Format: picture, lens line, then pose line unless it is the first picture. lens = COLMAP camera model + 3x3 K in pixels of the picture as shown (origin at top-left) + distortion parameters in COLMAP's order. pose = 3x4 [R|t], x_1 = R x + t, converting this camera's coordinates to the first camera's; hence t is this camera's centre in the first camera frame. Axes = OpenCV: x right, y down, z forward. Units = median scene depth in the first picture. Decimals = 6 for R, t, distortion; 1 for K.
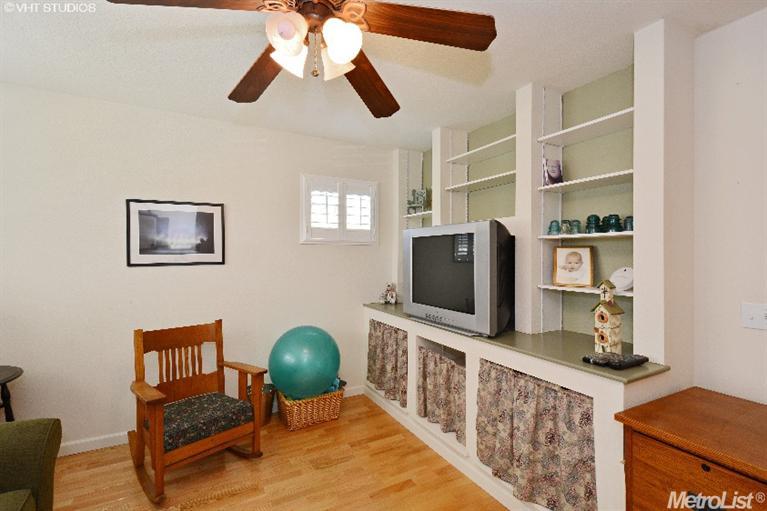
lens RADIAL K [[343.7, 0, 383.5], [0, 343.7, 255.5], [0, 0, 1]] dist [0.000187, -0.011403]
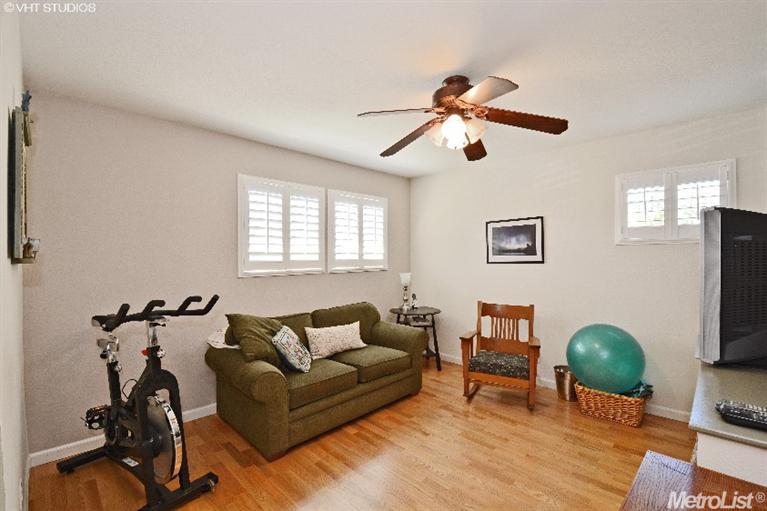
lens RADIAL K [[343.7, 0, 383.5], [0, 343.7, 255.5], [0, 0, 1]] dist [0.000187, -0.011403]
pose [[0.268055, -0.011068, -0.963340, 0.622721], [-0.005819, 0.999897, -0.013107, 0.017017], [0.963386, 0.009119, 0.267963, 0.080533]]
